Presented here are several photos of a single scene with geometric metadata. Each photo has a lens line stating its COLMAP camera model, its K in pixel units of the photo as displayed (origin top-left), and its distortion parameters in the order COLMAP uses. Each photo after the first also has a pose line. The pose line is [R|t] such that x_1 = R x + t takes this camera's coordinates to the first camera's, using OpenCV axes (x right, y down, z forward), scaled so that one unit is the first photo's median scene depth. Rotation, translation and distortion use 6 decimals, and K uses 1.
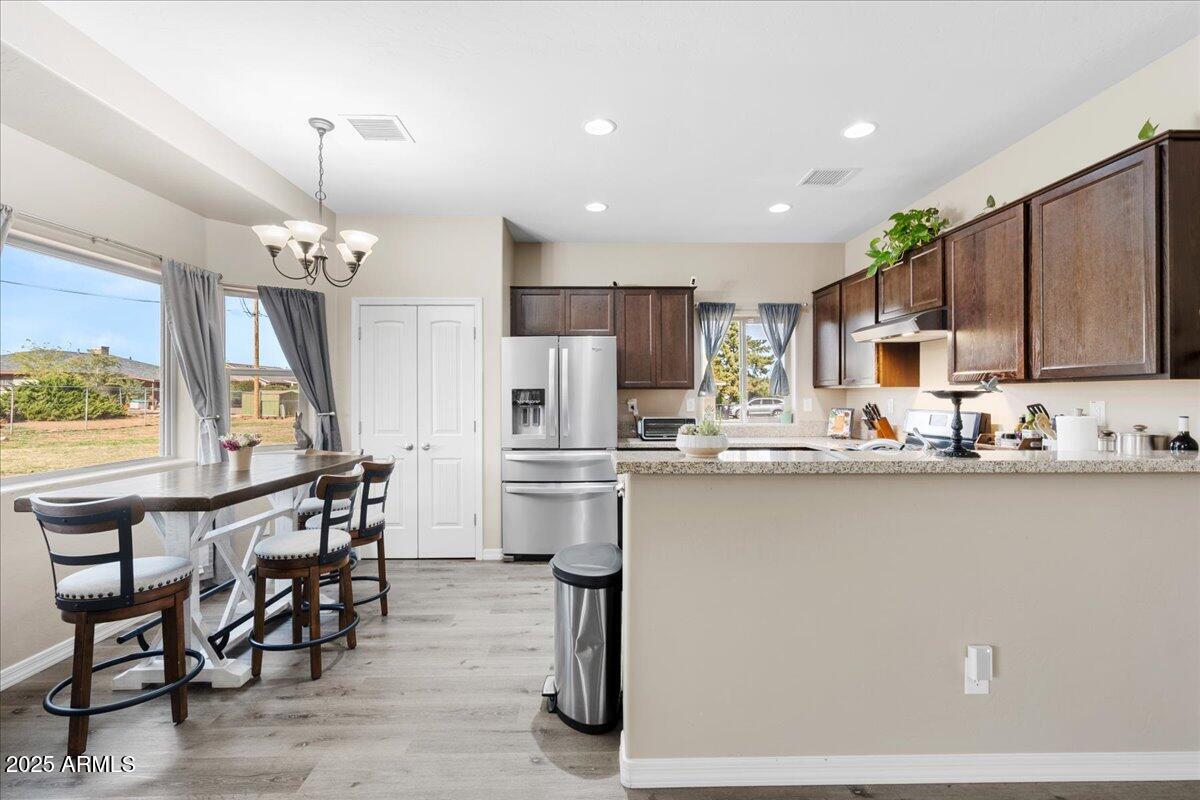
lens RADIAL K [[539.4, 0, 599.5], [0, 539.4, 399.1], [0, 0, 1]] dist [-0.005937, 0.002428]
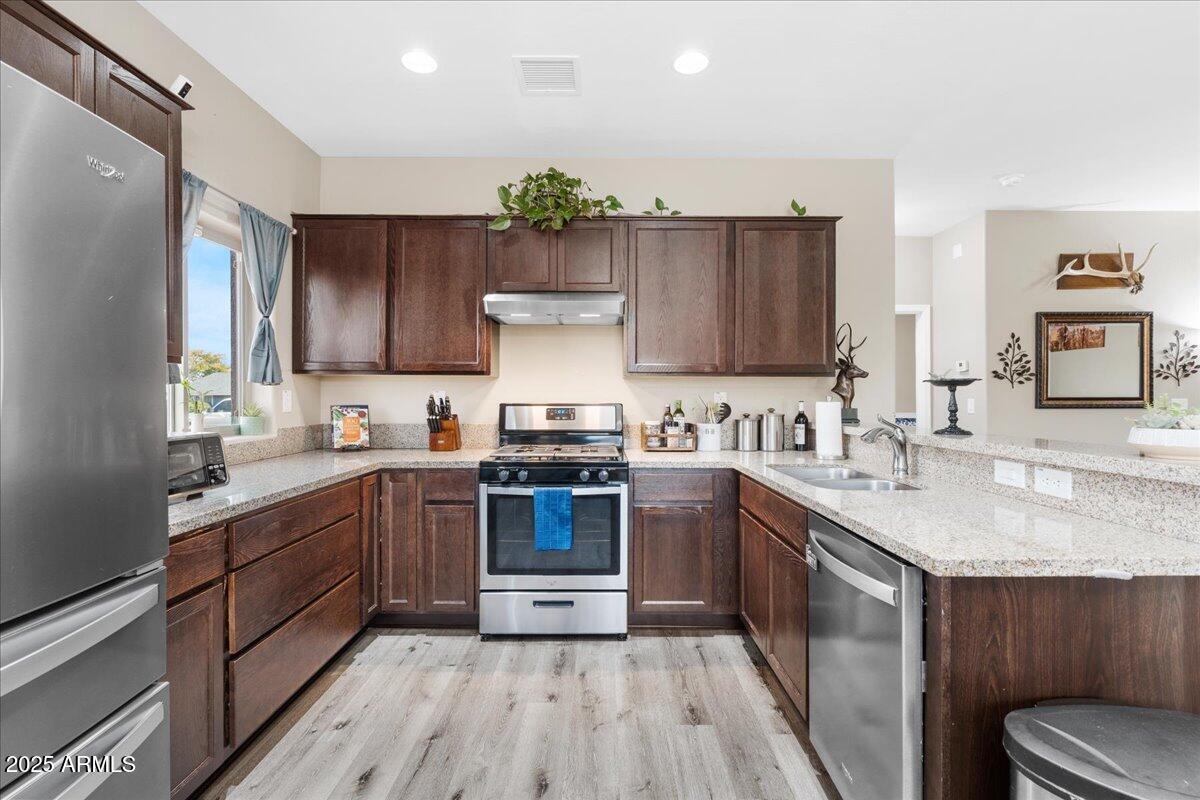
lens RADIAL K [[539.4, 0, 599.1], [0, 539.4, 397.3], [0, 0, 1]] dist [-0.005937, 0.002428]
pose [[0.019019, -0.005489, 0.999804, -0.406300], [0.004614, 0.999975, 0.005403, 0.009743], [-0.999808, 0.004510, 0.019044, 1.320741]]
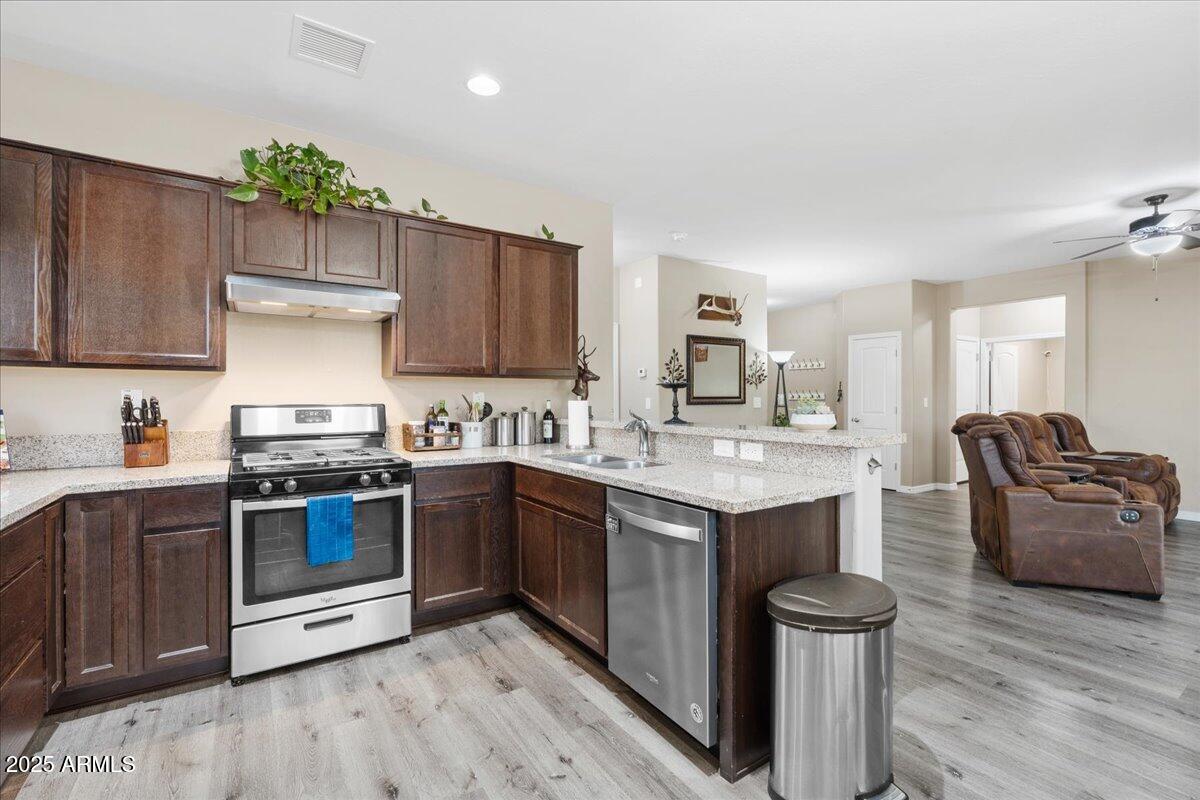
lens RADIAL K [[539.4, 0, 598.0], [0, 539.4, 399.6], [0, 0, 1]] dist [-0.005937, 0.002428]
pose [[-0.544108, -0.007236, 0.838984, -0.429806], [0.004186, 0.999927, 0.011339, 0.009745], [-0.839005, 0.009681, -0.544038, 1.560332]]
